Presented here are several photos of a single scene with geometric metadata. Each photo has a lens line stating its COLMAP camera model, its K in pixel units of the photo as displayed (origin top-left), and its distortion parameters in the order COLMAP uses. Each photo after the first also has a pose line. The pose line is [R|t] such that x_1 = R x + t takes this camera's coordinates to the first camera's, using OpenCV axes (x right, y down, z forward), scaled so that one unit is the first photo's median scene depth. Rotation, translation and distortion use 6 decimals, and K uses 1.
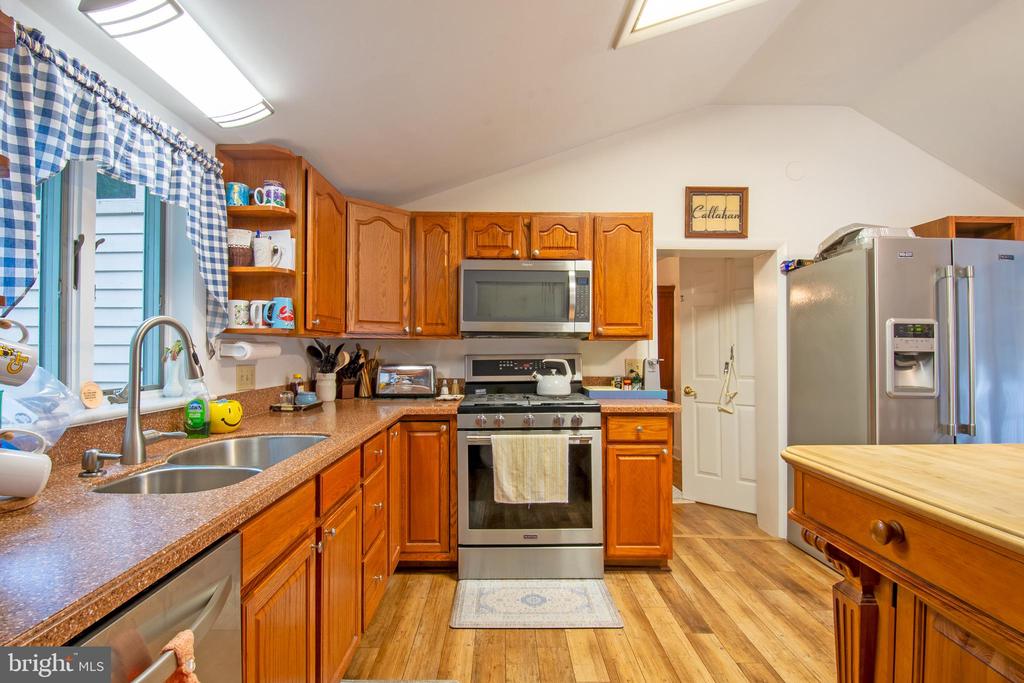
lens RADIAL K [[495.0, 0, 492.5], [0, 495.0, 342.4], [0, 0, 1]] dist [0.003123, -0.016795]
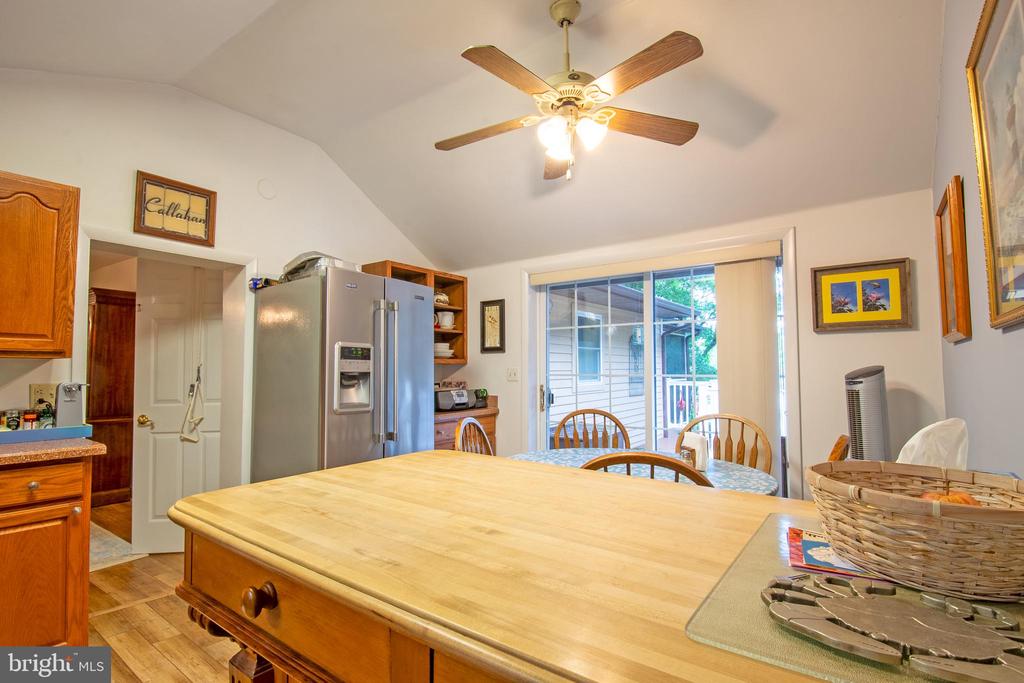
lens RADIAL K [[495.0, 0, 492.5], [0, 495.0, 342.4], [0, 0, 1]] dist [0.003123, -0.016795]
pose [[0.596198, 0.039432, 0.801868, 0.108971], [-0.009501, 0.999070, -0.042066, -0.003574], [-0.802781, 0.017461, 0.596018, 0.057438]]
